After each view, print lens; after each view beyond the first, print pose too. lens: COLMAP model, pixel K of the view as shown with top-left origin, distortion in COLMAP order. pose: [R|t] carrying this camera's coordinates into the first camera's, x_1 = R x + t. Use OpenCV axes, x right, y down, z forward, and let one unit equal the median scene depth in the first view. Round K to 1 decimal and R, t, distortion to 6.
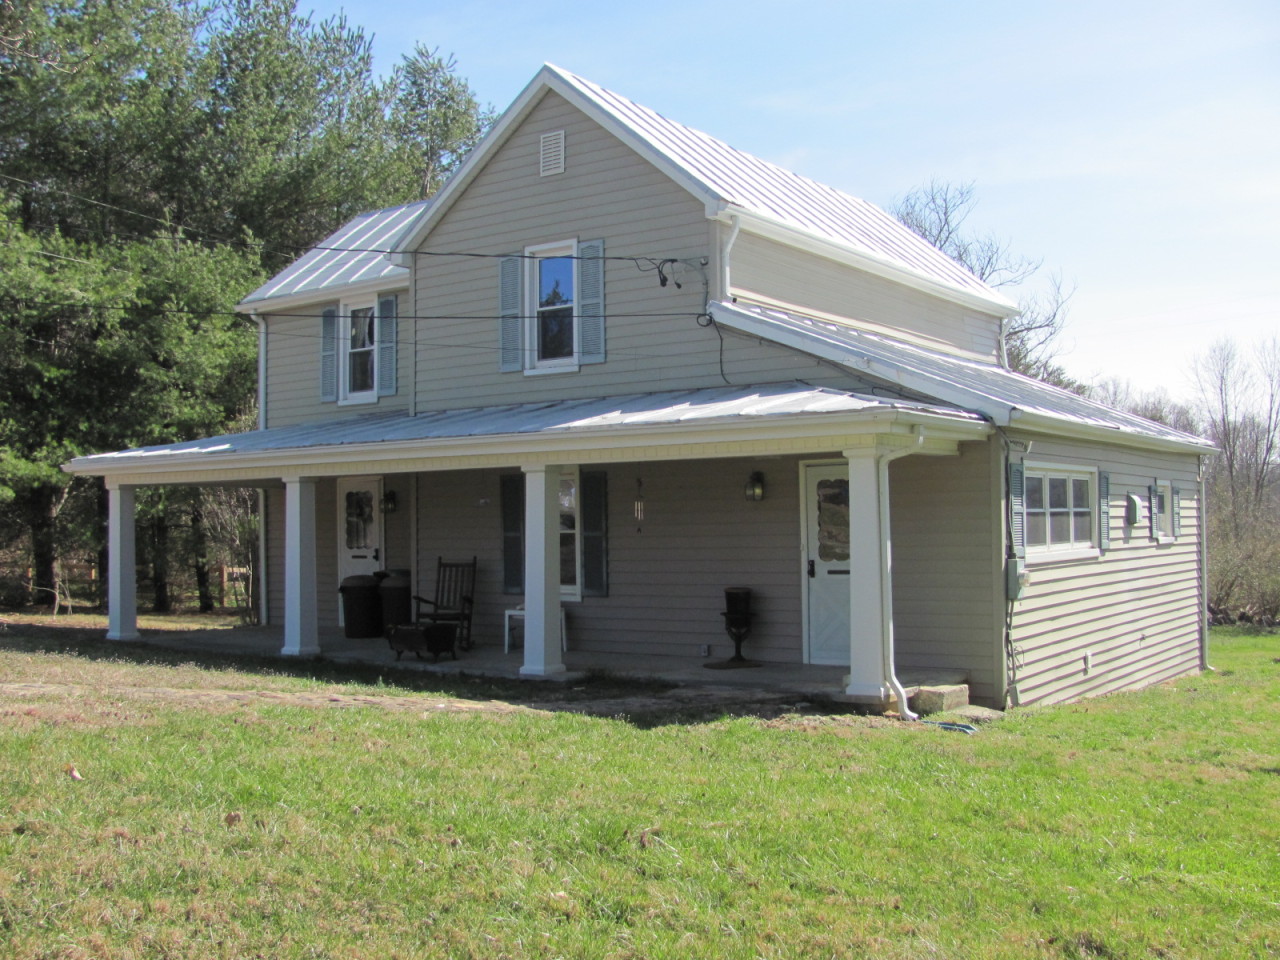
lens RADIAL K [[1350.9, 0, 640.0], [0, 1350.9, 480.0], [0, 0, 1]] dist [-0.229336, 0.289973]
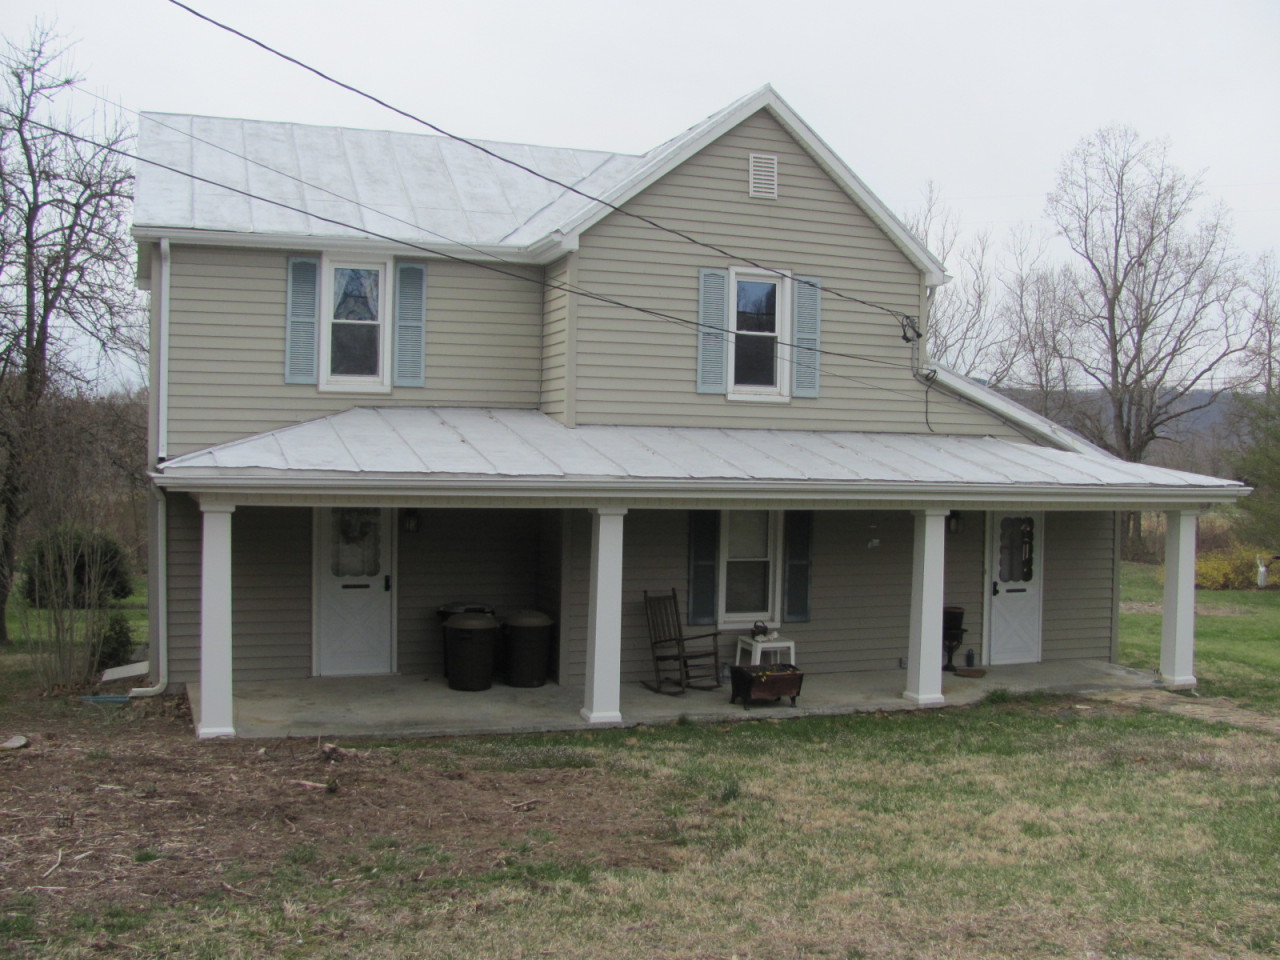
lens RADIAL K [[1350.9, 0, 640.0], [0, 1350.9, 480.0], [0, 0, 1]] dist [-0.229336, 0.289973]
pose [[0.557339, 0.010018, 0.830224, -0.932725], [-0.053517, 0.998281, 0.023880, -0.039983], [-0.828558, -0.057740, 0.556918, 0.513306]]
